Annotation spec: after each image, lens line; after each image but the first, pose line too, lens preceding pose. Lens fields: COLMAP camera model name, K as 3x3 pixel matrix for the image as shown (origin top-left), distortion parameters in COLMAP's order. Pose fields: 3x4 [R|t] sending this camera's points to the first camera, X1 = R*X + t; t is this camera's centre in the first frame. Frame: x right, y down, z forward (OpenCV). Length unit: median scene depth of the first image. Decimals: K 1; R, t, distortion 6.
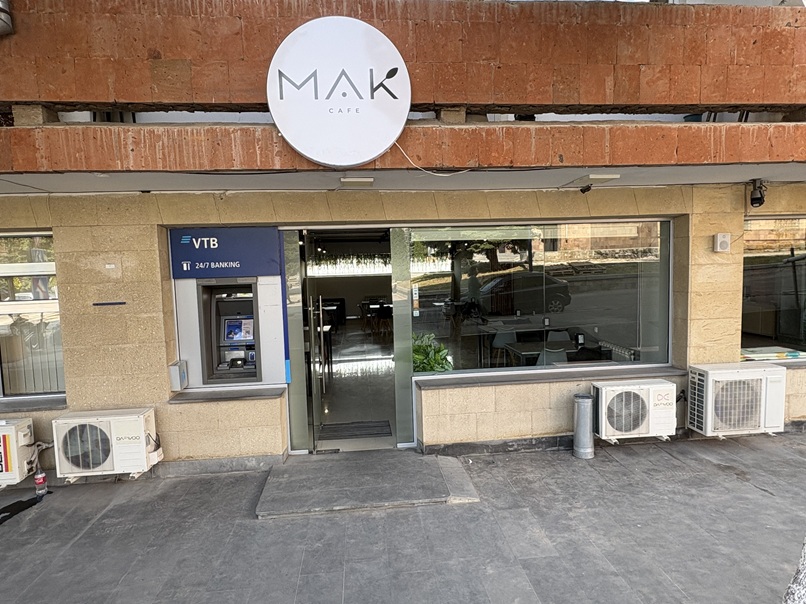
lens RADIAL K [[480.8, 0, 402.6], [0, 480.8, 303.0], [0, 0, 1]] dist [-0.000912, 0.001710]
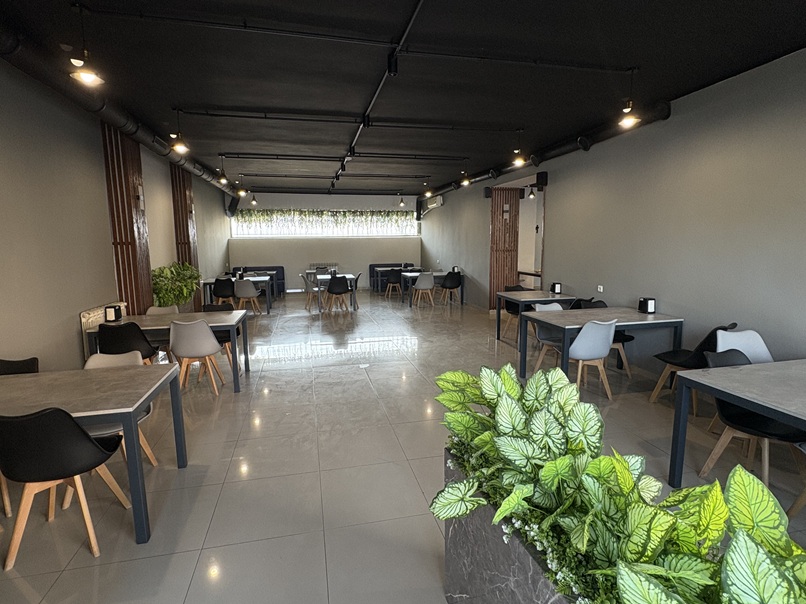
lens RADIAL K [[428.5, 0, 405.5], [0, 428.5, 304.6], [0, 0, 1]] dist [-0.001622, 0.002904]
pose [[0.991016, -0.002980, 0.133708, -0.083910], [-0.006129, 0.997690, 0.067659, 0.016865], [-0.133601, -0.067871, 0.988708, 1.293165]]
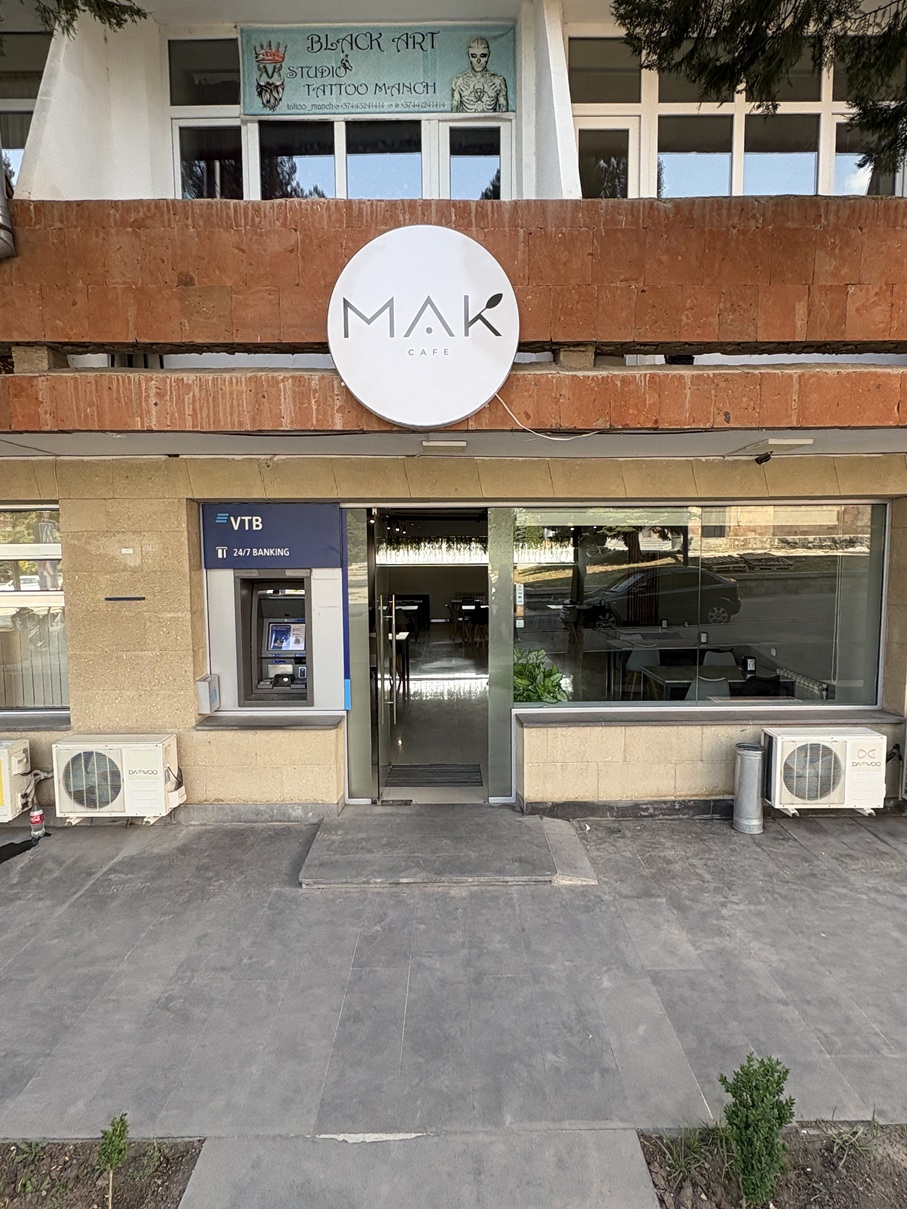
lens RADIAL K [[642.8, 0, 451.4], [0, 642.8, 605.5], [0, 0, 1]] dist [-0.001622, 0.002904]
pose [[0.995689, 0.031082, -0.087392, 0.011627], [-0.030432, 0.999498, 0.008755, -0.014522], [0.087620, -0.006058, 0.996136, 0.006632]]
